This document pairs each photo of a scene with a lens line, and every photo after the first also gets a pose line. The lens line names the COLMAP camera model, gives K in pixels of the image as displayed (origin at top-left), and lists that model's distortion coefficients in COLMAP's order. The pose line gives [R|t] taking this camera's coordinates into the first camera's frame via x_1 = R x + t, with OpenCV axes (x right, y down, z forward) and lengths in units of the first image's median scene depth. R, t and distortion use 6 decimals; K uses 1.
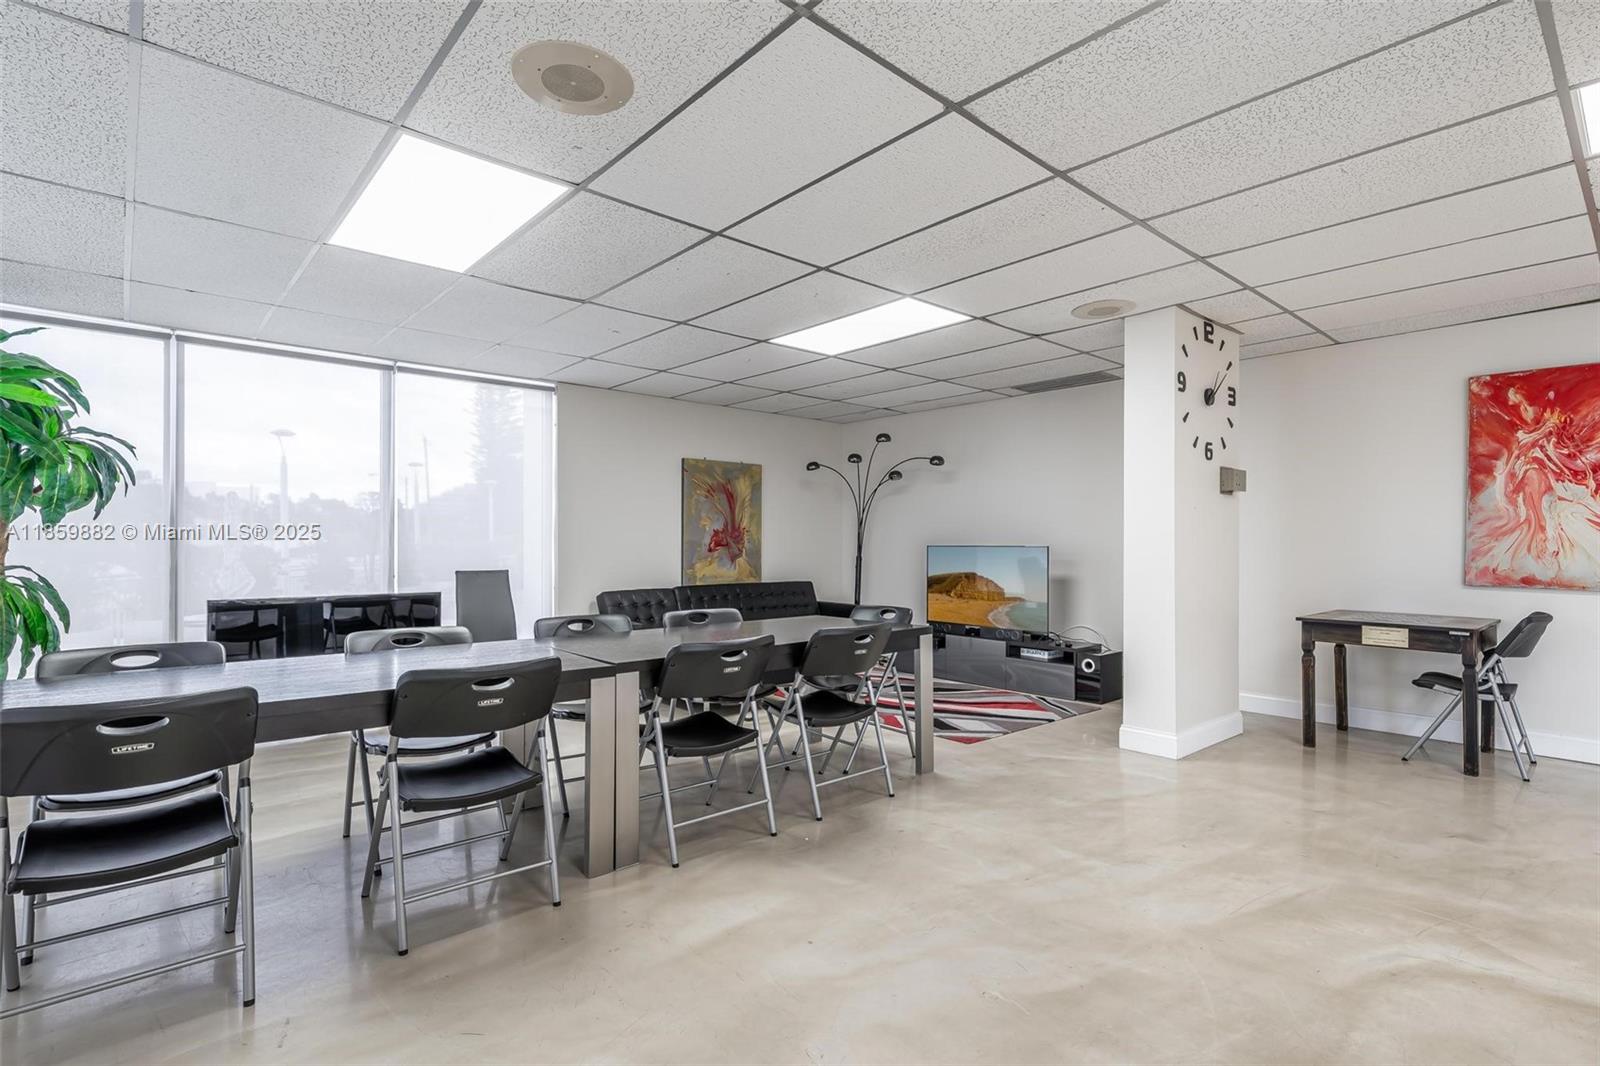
lens RADIAL K [[750.0, 0, 796.3], [0, 750.0, 539.2], [0, 0, 1]] dist [0.003483, -0.000076]
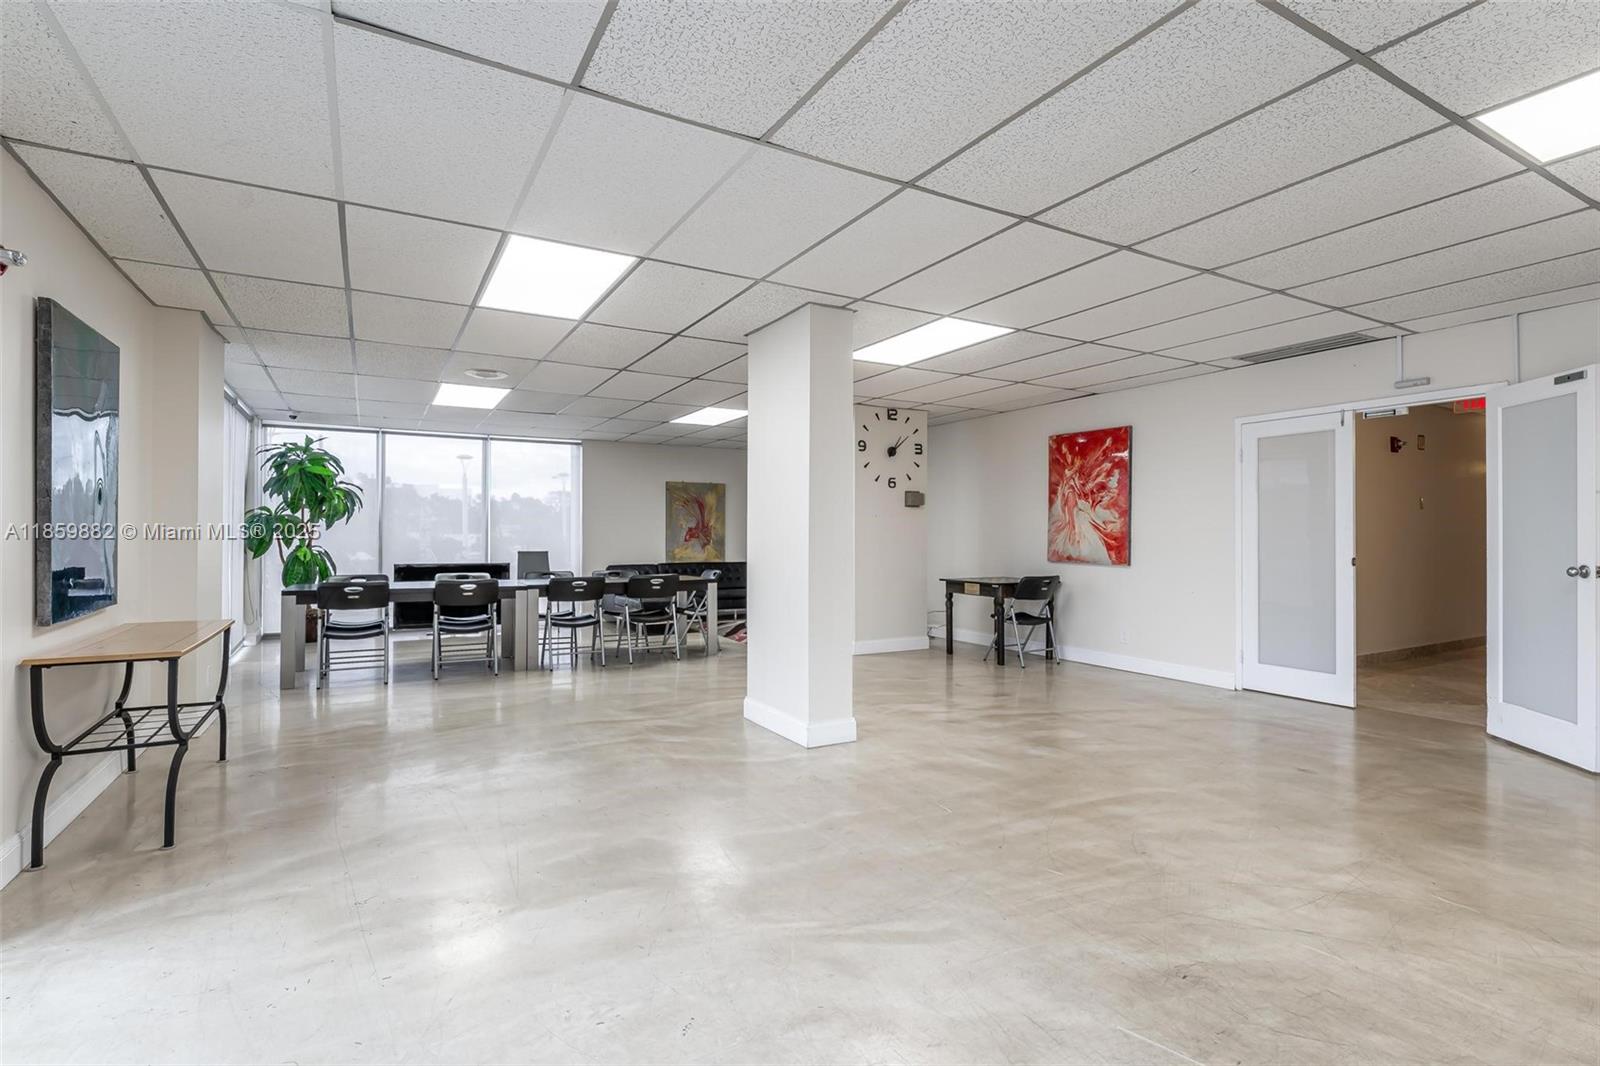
lens RADIAL K [[750.0, 0, 801.3], [0, 750.0, 530.0], [0, 0, 1]] dist [0.003483, -0.000076]
pose [[0.977969, -0.001368, -0.208744, 0.716979], [0.000599, 0.999993, -0.003747, -0.001467], [0.208747, 0.003540, 0.977963, -0.753214]]
